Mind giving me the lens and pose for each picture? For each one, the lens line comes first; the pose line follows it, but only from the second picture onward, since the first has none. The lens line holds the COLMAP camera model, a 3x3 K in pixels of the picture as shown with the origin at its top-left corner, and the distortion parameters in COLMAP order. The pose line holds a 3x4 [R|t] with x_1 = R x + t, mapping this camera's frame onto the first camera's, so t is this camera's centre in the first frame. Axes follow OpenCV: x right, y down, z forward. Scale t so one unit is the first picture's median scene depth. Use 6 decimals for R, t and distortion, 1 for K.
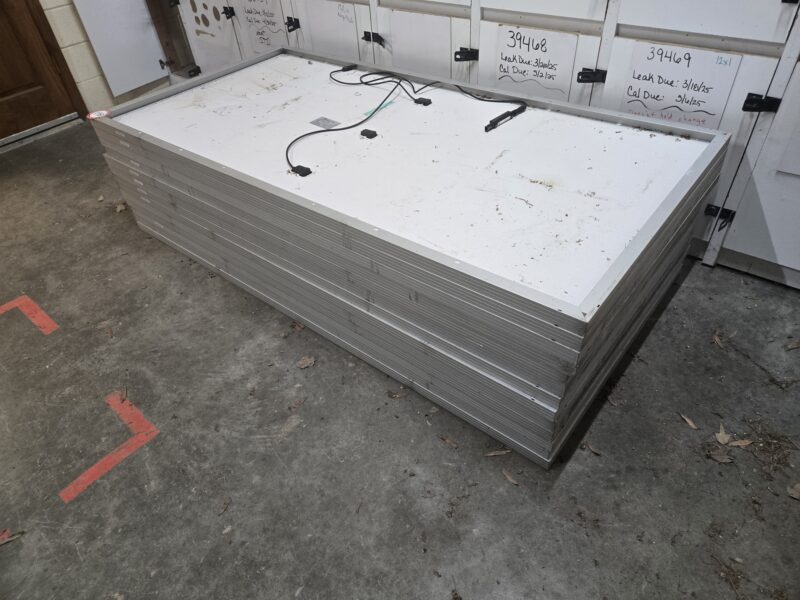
lens RADIAL K [[534.0, 0, 397.2], [0, 534.0, 293.0], [0, 0, 1]] dist [0.057731, -0.046197]
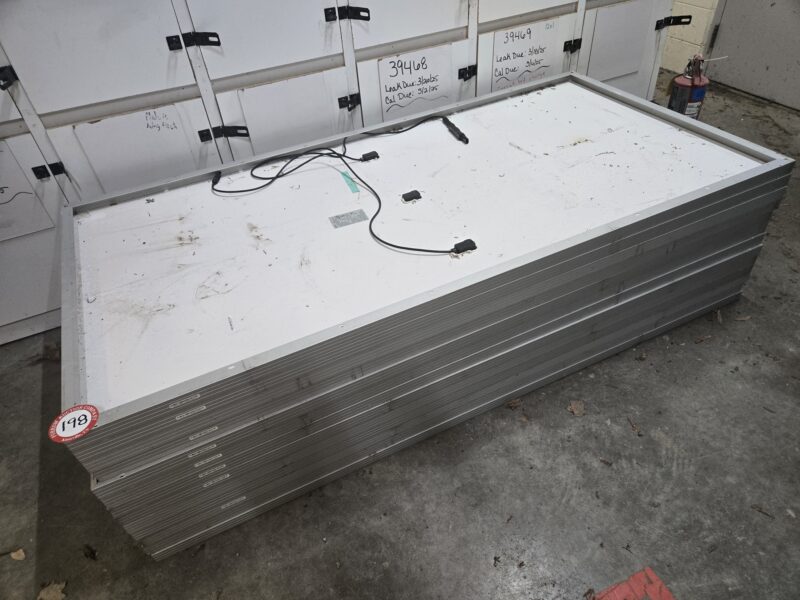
lens RADIAL K [[534.0, 0, 401.8], [0, 534.0, 307.0], [0, 0, 1]] dist [0.057731, -0.046197]
pose [[0.429198, -0.570598, 0.700148, -0.826505], [0.619758, 0.749945, 0.231264, -0.393207], [-0.657031, 0.334664, 0.675507, 0.495495]]
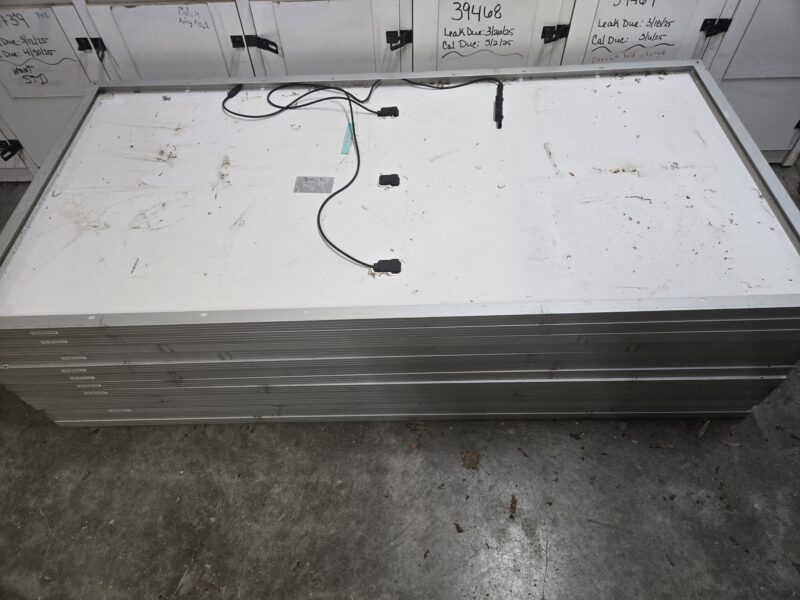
lens RADIAL K [[534.0, 0, 400.9], [0, 534.0, 297.4], [0, 0, 1]] dist [0.057731, -0.046197]
pose [[0.773185, -0.477088, 0.417818, -0.482865], [0.397413, 0.877925, 0.267040, -0.367393], [-0.494215, -0.040425, 0.868399, 0.299785]]
